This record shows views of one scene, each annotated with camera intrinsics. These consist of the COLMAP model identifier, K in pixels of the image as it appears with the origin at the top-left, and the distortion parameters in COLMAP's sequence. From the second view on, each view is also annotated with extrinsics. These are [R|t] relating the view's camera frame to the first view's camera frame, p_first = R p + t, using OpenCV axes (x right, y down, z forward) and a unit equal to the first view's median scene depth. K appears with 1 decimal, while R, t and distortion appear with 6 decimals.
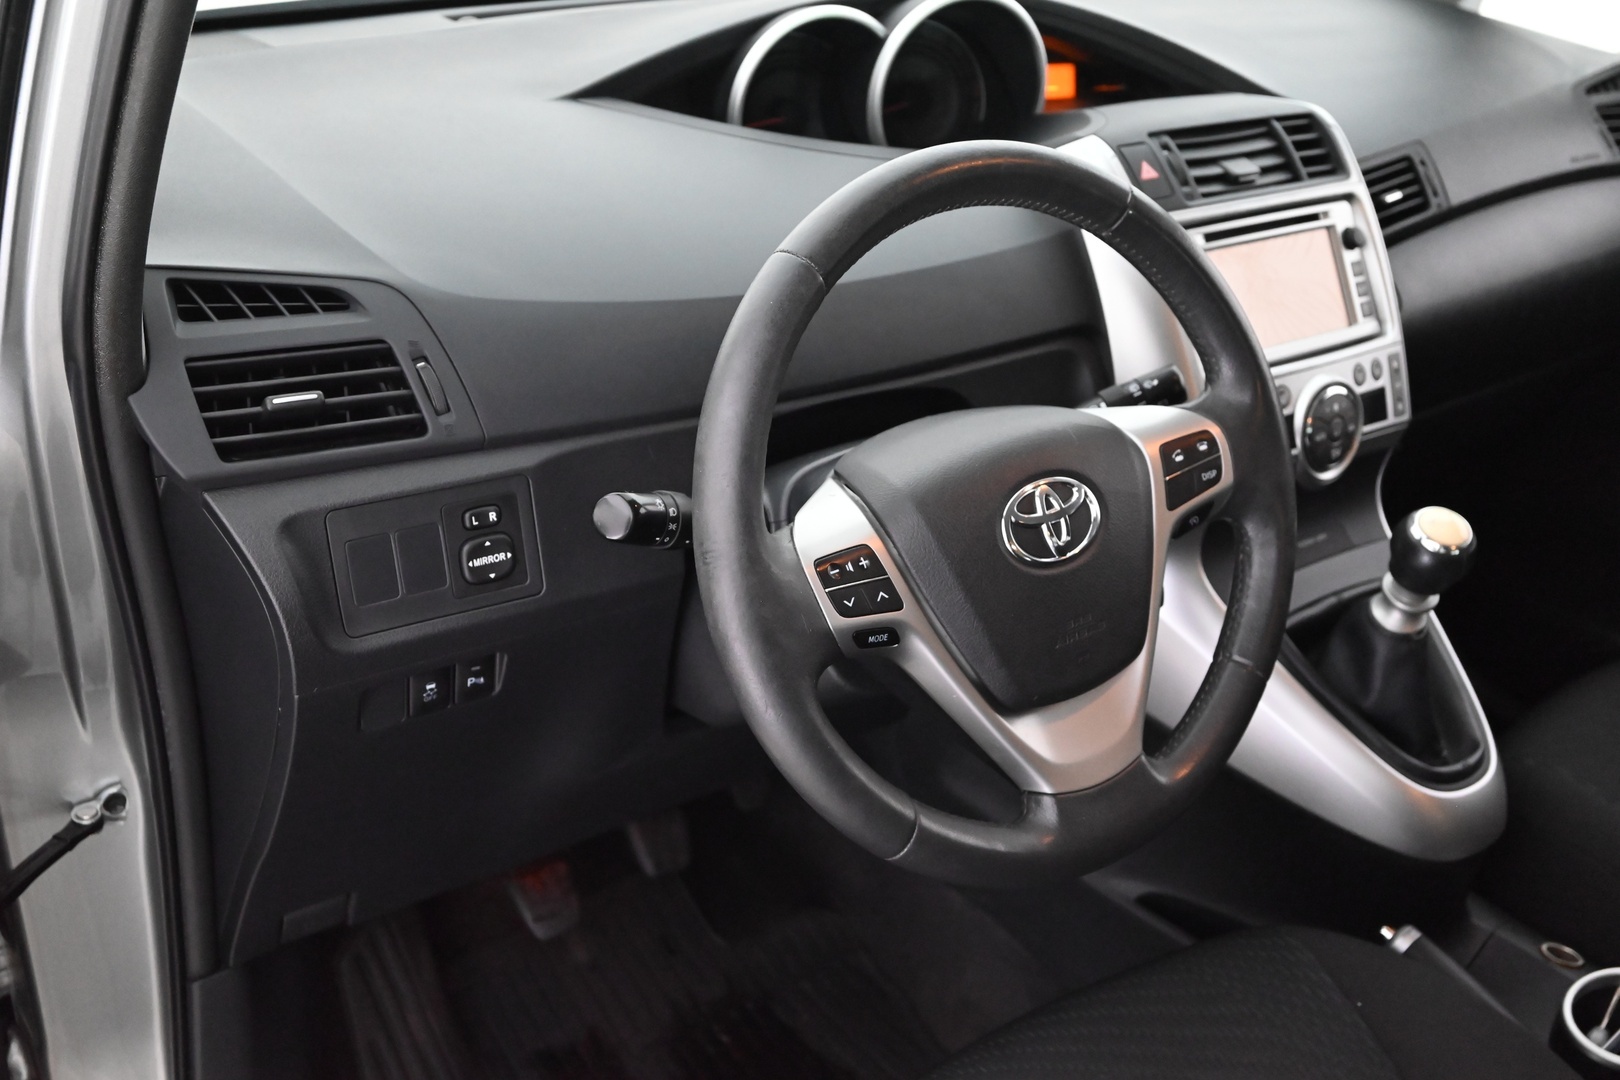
lens RADIAL K [[1569.9, 0, 810.0], [0, 1569.9, 540.0], [0, 0, 1]] dist [-0.018625, -0.004912]
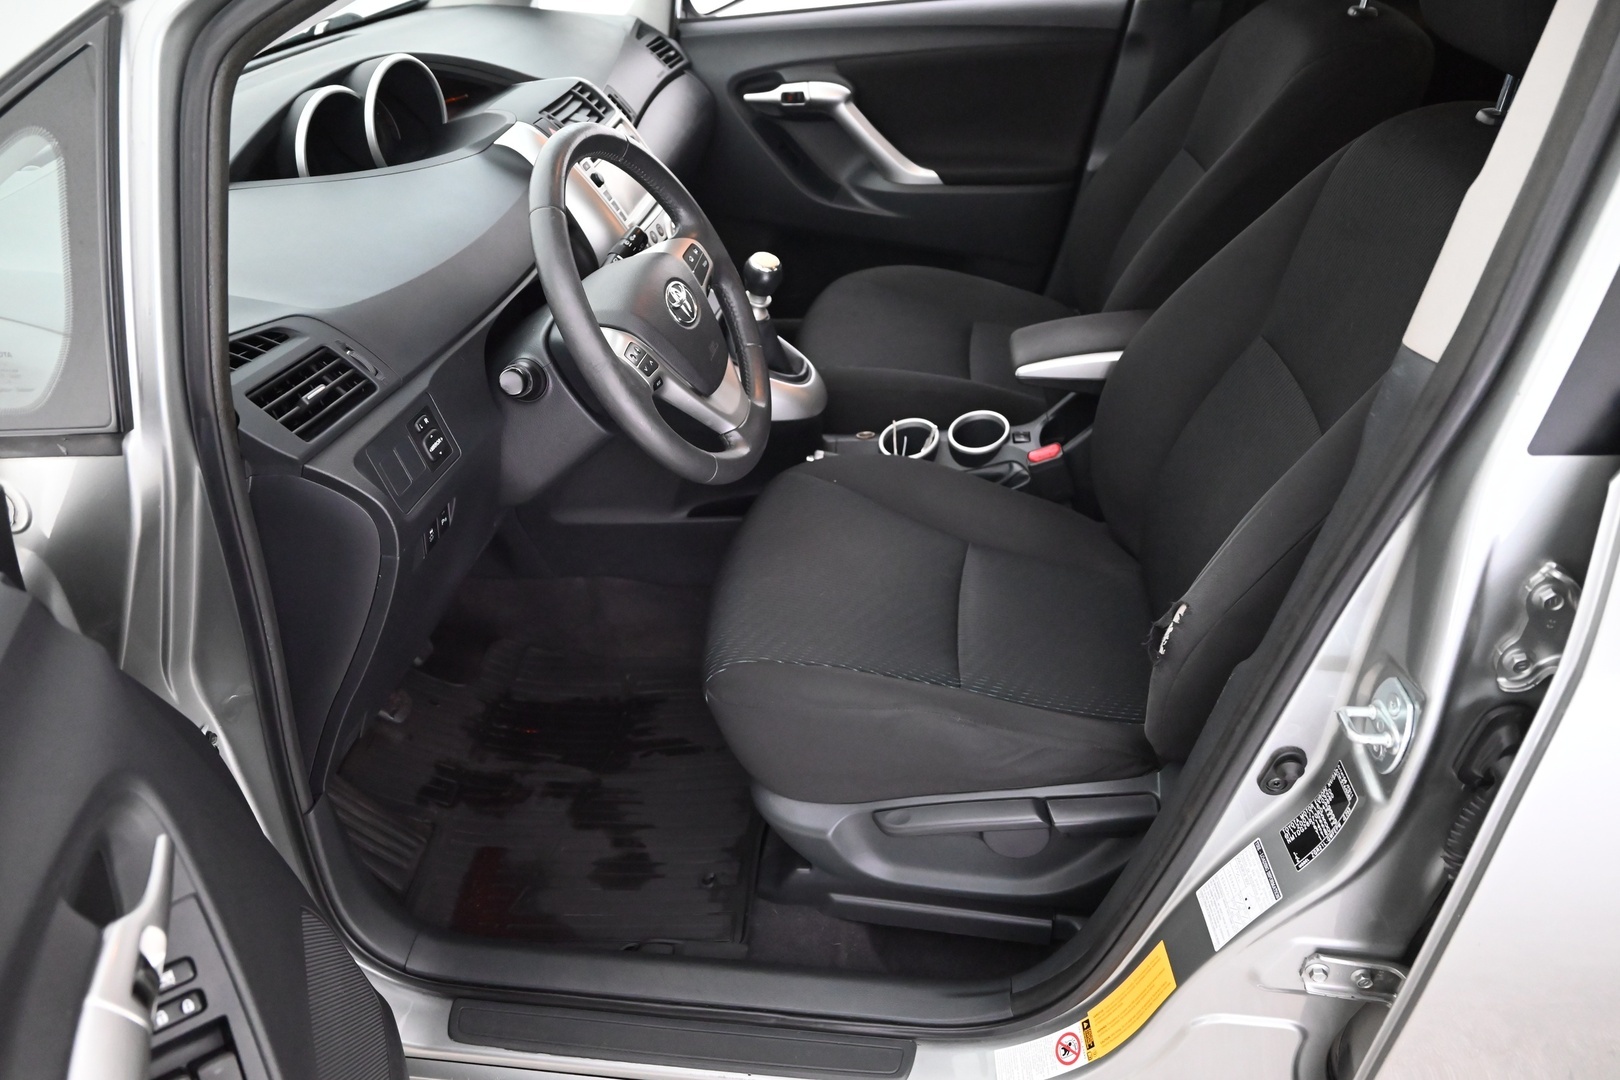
lens RADIAL K [[1068.8, 0, 810.0], [0, 1068.8, 540.0], [0, 0, 1]] dist [0.004636, 0.000621]
pose [[0.689459, -0.478473, 0.543792, -0.610622], [0.400095, 0.877403, 0.264743, -0.042097], [-0.603797, 0.035039, 0.796368, -0.176008]]
